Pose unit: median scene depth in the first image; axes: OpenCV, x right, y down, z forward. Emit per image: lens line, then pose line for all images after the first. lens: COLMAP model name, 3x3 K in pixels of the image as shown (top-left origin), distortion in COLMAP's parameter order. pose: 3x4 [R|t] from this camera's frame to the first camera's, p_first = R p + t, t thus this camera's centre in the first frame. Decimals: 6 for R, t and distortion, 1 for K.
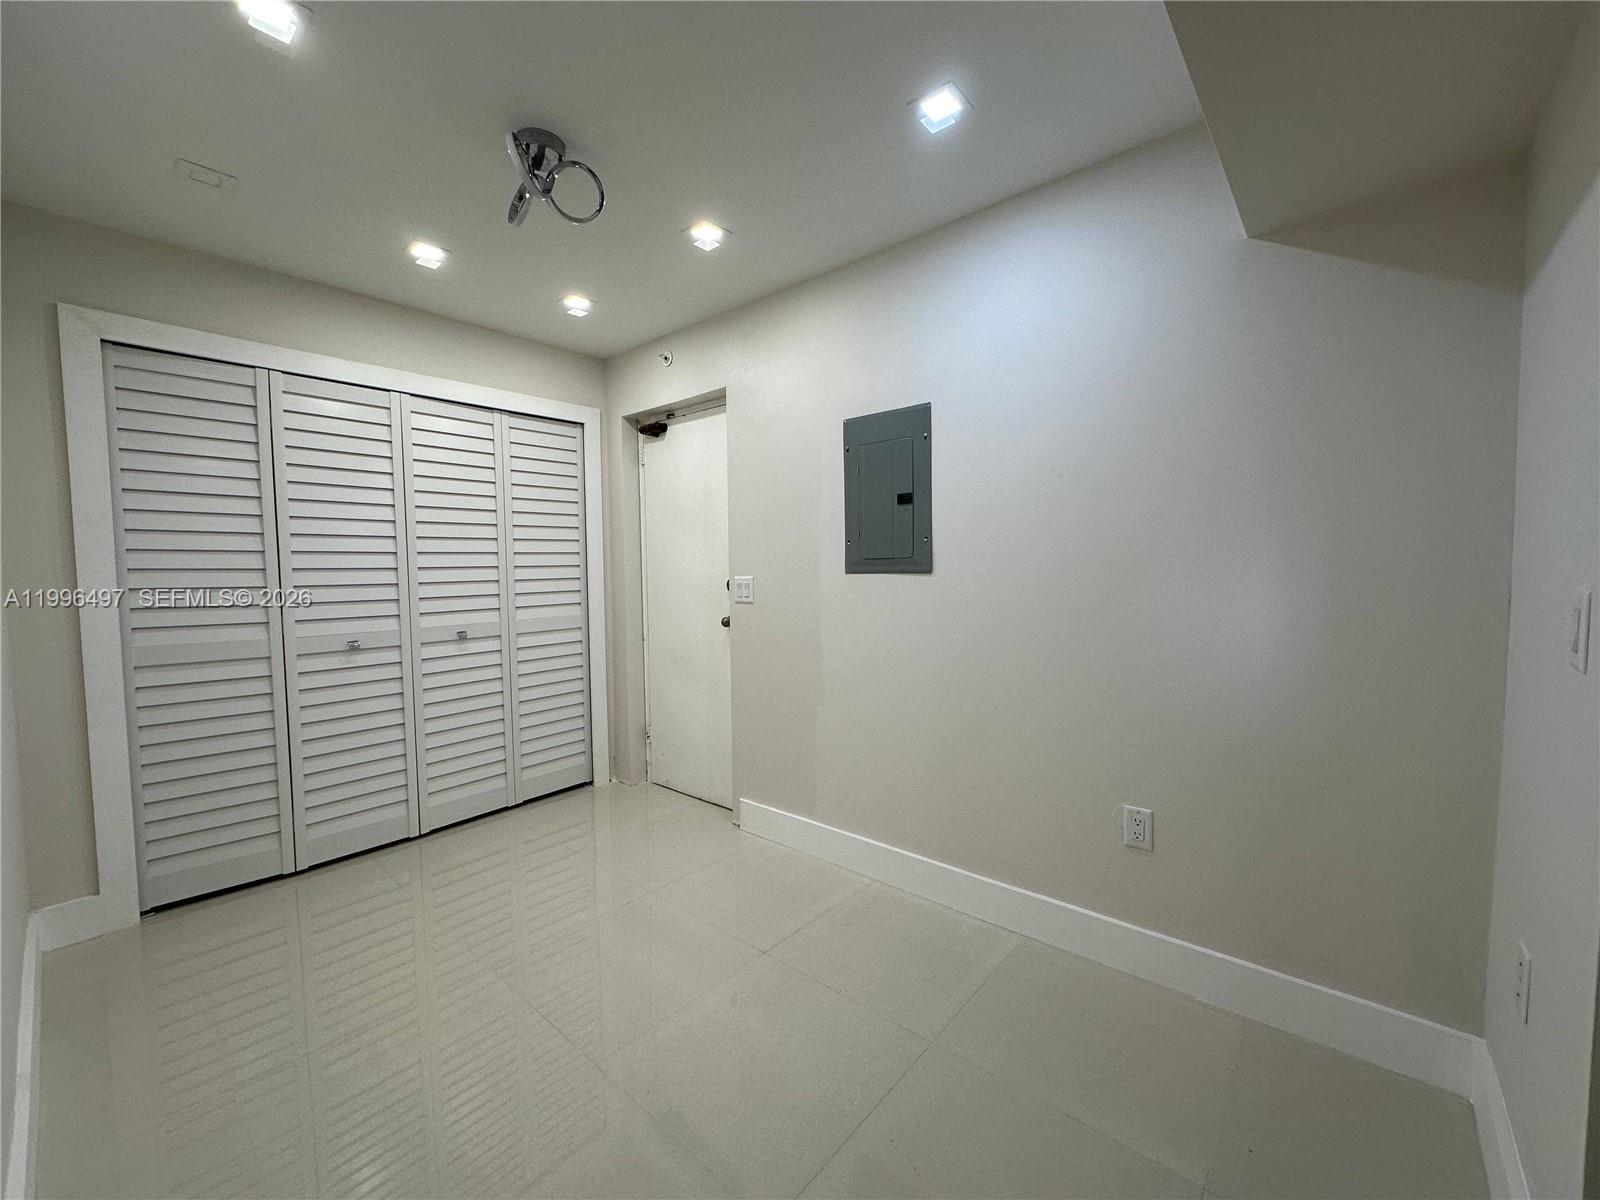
lens RADIAL K [[641.6, 0, 800.0], [0, 641.6, 600.0], [0, 0, 1]] dist [0.001145, -0.000154]
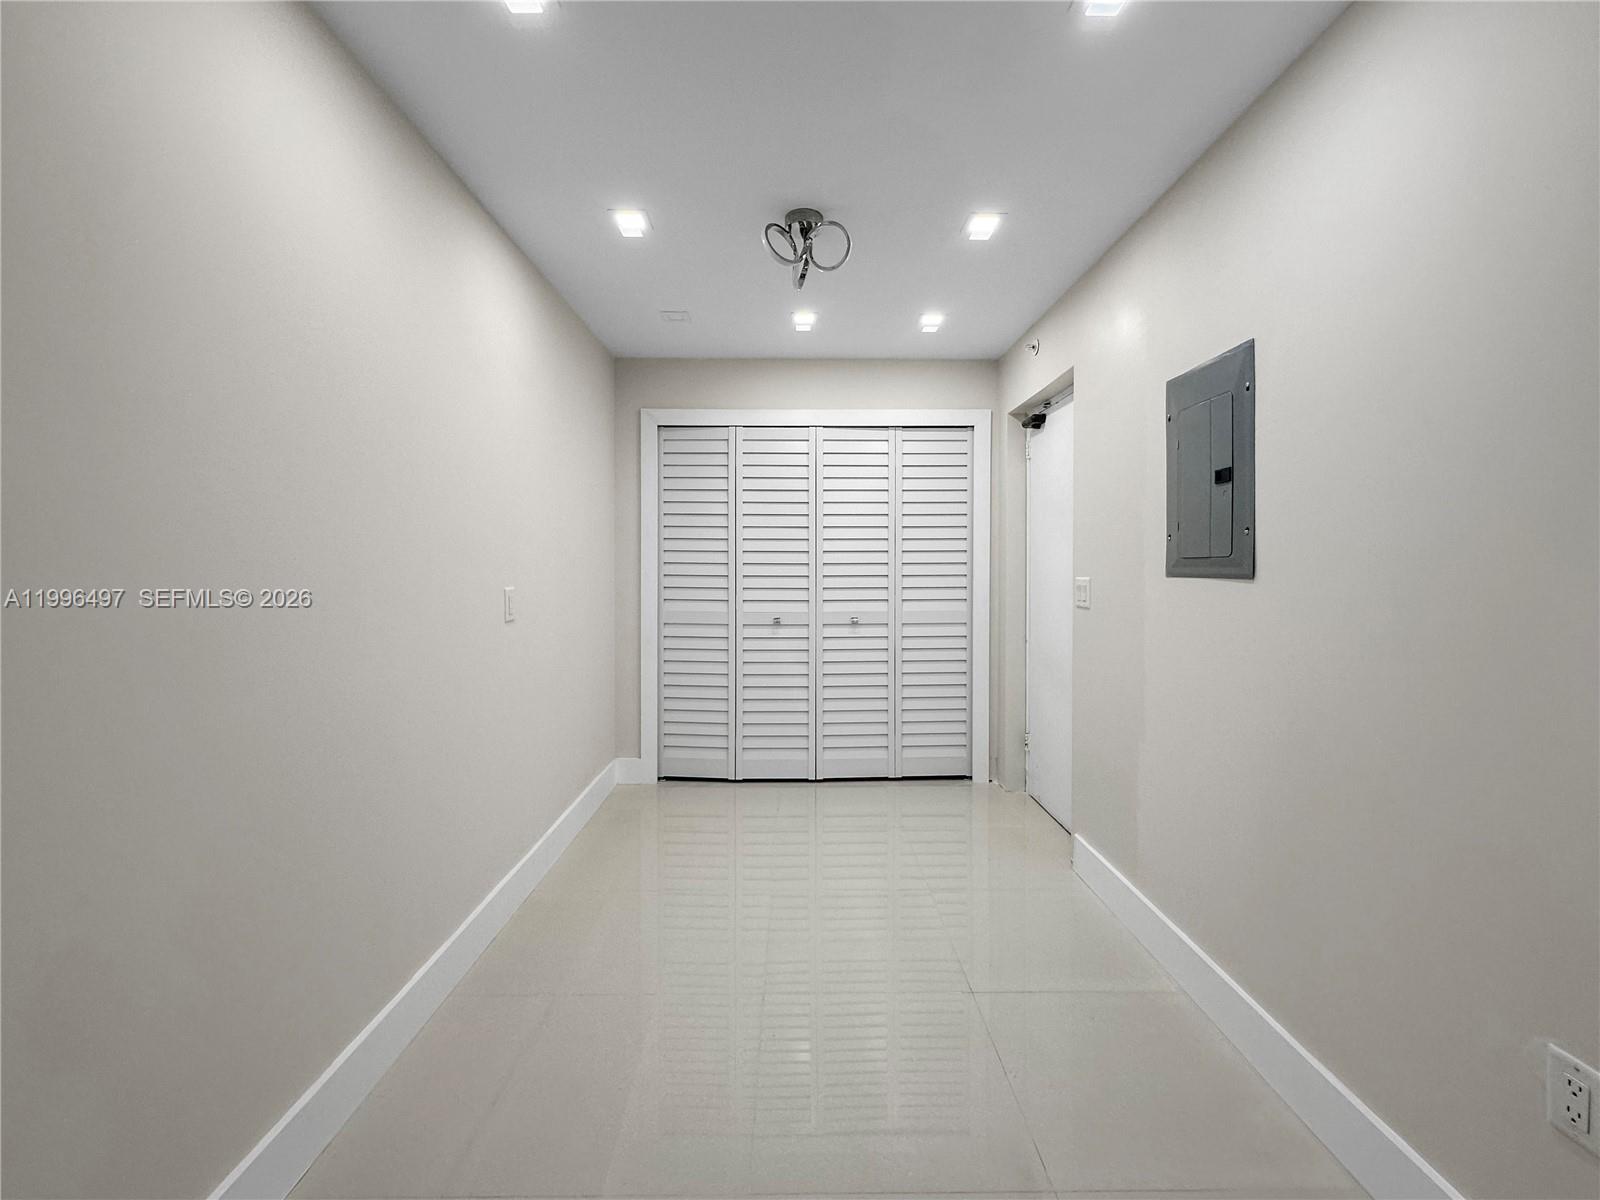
lens RADIAL K [[652.6, 0, 798.0], [0, 652.6, 568.4], [0, 0, 1]] dist [-0.000532, -0.000049]
pose [[0.660830, 0.016127, -0.750362, 0.345681], [-0.048889, 0.998571, -0.021594, -0.011637], [0.748941, 0.050954, 0.660674, 0.133545]]
